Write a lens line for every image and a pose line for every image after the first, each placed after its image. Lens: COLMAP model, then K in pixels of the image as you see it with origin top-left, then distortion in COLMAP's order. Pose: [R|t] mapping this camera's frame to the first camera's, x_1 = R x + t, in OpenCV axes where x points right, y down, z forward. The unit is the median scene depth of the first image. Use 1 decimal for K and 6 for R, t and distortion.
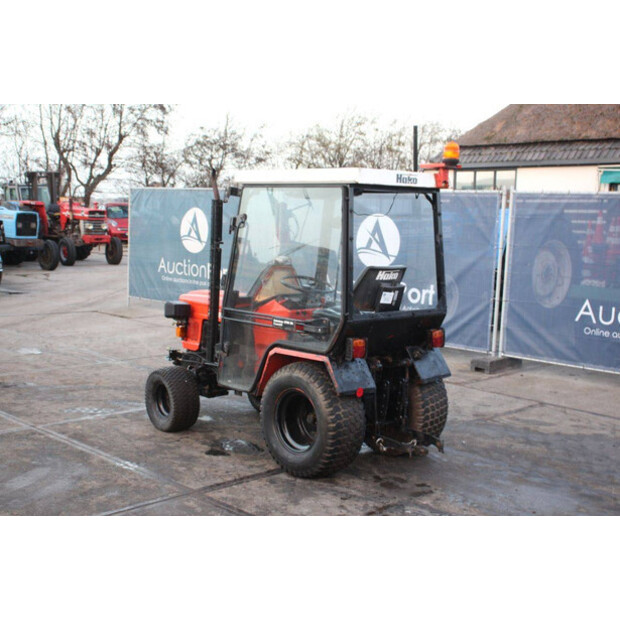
lens RADIAL K [[868.7, 0, 298.1], [0, 868.7, 310.2], [0, 0, 1]] dist [0.076207, 0.037134]
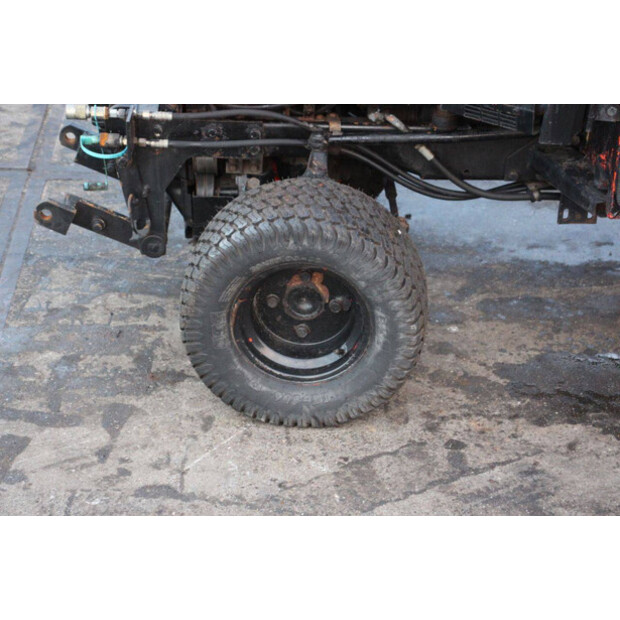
lens RADIAL K [[1462.3, 0, 310.0], [0, 1462.3, 310.0], [0, 0, 1]] dist [0.453543, 0.113914]
pose [[0.650631, -0.358241, 0.669584, -0.492918], [0.075353, 0.907839, 0.412493, -0.091214], [-0.755646, -0.217926, 0.617663, 0.796805]]
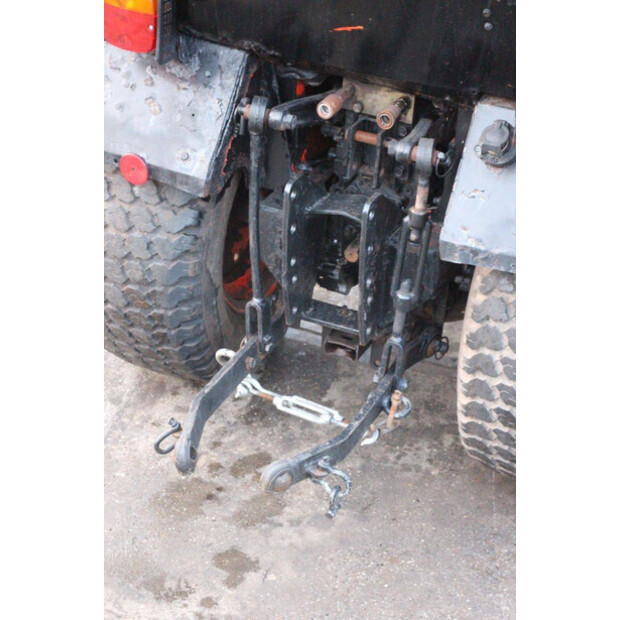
lens RADIAL K [[1462.3, 0, 310.0], [0, 1462.3, 310.0], [0, 0, 1]] dist [0.453543, 0.113914]
pose [[0.390187, 0.461623, -0.796655, 0.451199], [-0.144164, 0.885195, 0.442319, -0.080574], [0.909380, -0.057738, 0.411941, 0.751887]]
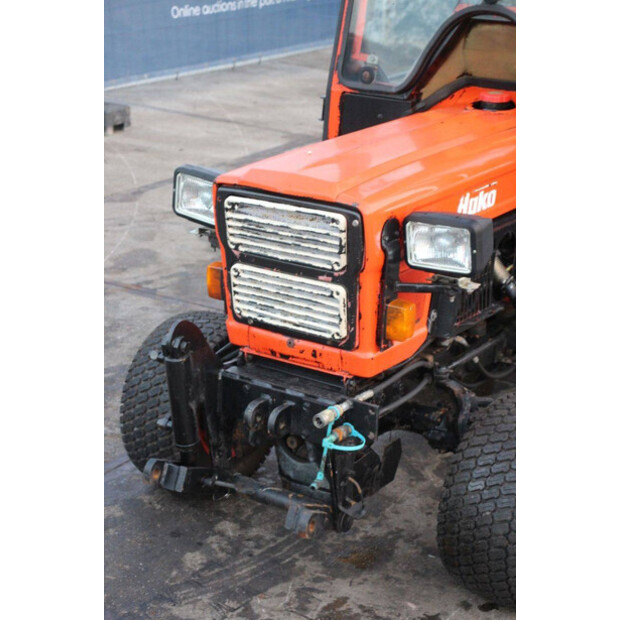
lens RADIAL K [[1462.3, 0, 310.0], [0, 1462.3, 310.0], [0, 0, 1]] dist [0.453543, 0.113914]
pose [[-0.258220, -0.339082, 0.904625, -0.648708], [0.073903, 0.926704, 0.368453, -0.182785], [-0.963255, 0.161996, -0.214235, 1.305797]]
